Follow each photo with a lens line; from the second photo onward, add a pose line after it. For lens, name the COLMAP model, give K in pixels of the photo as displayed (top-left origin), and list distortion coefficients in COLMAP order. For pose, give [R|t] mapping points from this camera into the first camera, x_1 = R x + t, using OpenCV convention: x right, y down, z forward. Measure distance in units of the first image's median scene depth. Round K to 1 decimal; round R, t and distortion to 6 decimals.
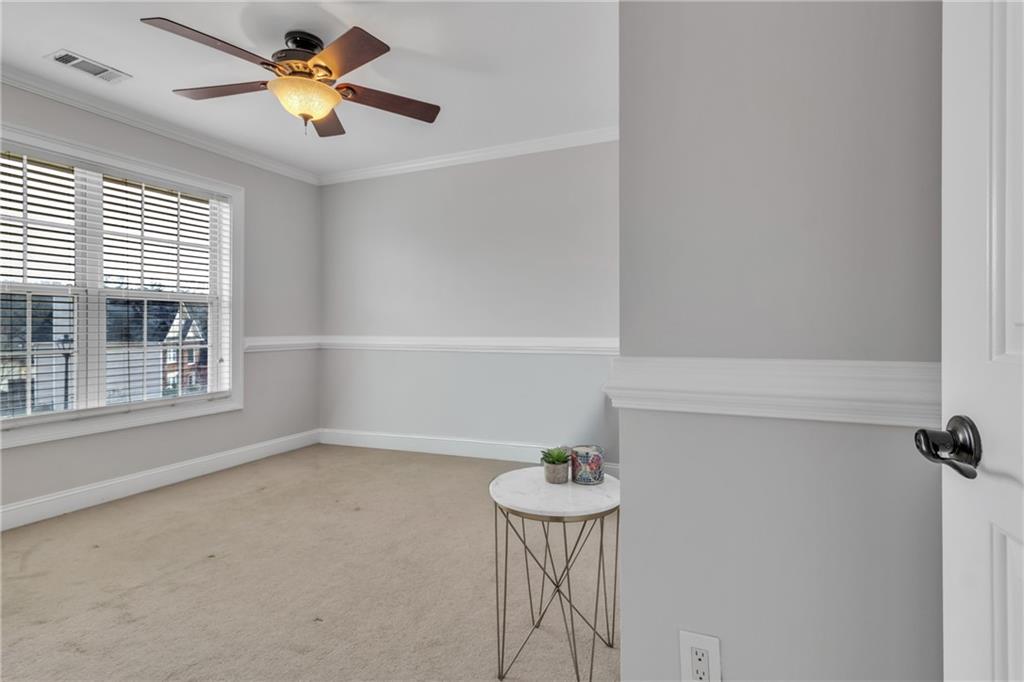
lens RADIAL K [[565.4, 0, 515.0], [0, 565.4, 327.0], [0, 0, 1]] dist [-0.046447, 0.000008]
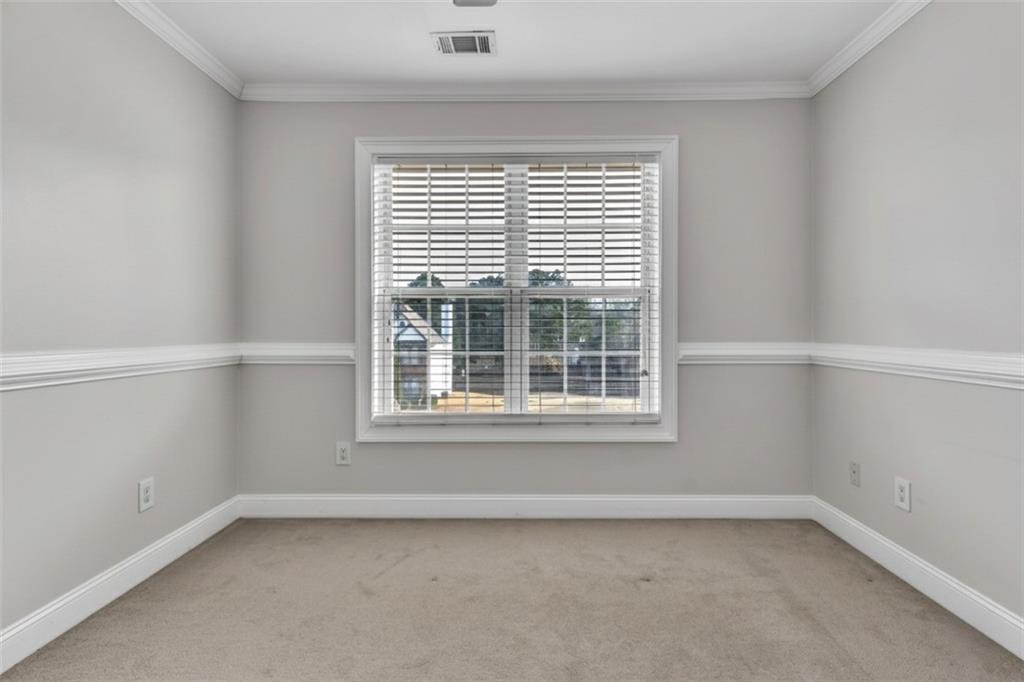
lens RADIAL K [[628.7, 0, 513.3], [0, 628.7, 321.9], [0, 0, 1]] dist [0.025041, 0.000172]
pose [[0.342599, -0.009545, -0.939433, 0.208154], [0.000448, 0.999950, -0.009997, -0.000948], [0.939482, 0.003004, 0.342586, 0.530836]]
